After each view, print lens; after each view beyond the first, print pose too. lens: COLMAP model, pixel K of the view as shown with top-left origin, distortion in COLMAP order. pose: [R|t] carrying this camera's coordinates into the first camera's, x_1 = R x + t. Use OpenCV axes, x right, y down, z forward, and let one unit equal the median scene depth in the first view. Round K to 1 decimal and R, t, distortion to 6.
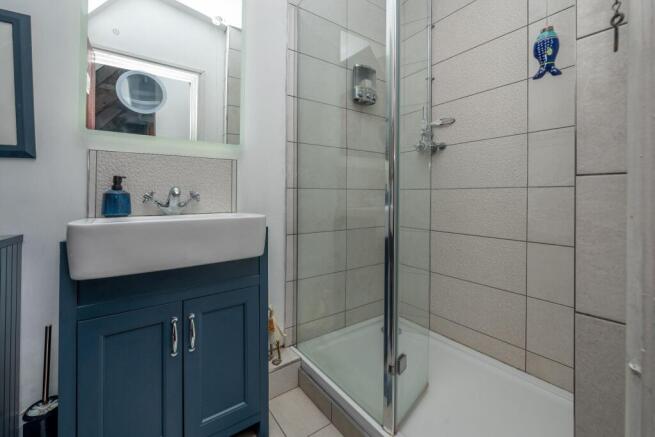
lens RADIAL K [[276.6, 0, 326.7], [0, 276.6, 203.1], [0, 0, 1]] dist [-0.001390, -0.000165]
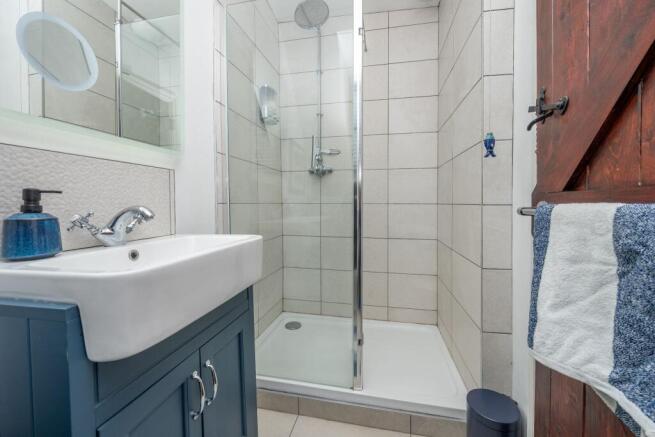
lens RADIAL K [[262.5, 0, 327.5], [0, 262.5, 218.5], [0, 0, 1]] dist [-0.001184, -0.000043]
pose [[0.737251, -0.039989, 0.674434, -0.641332], [0.021635, 0.999132, 0.035591, -0.040026], [-0.675272, -0.011648, 0.737477, 0.162098]]
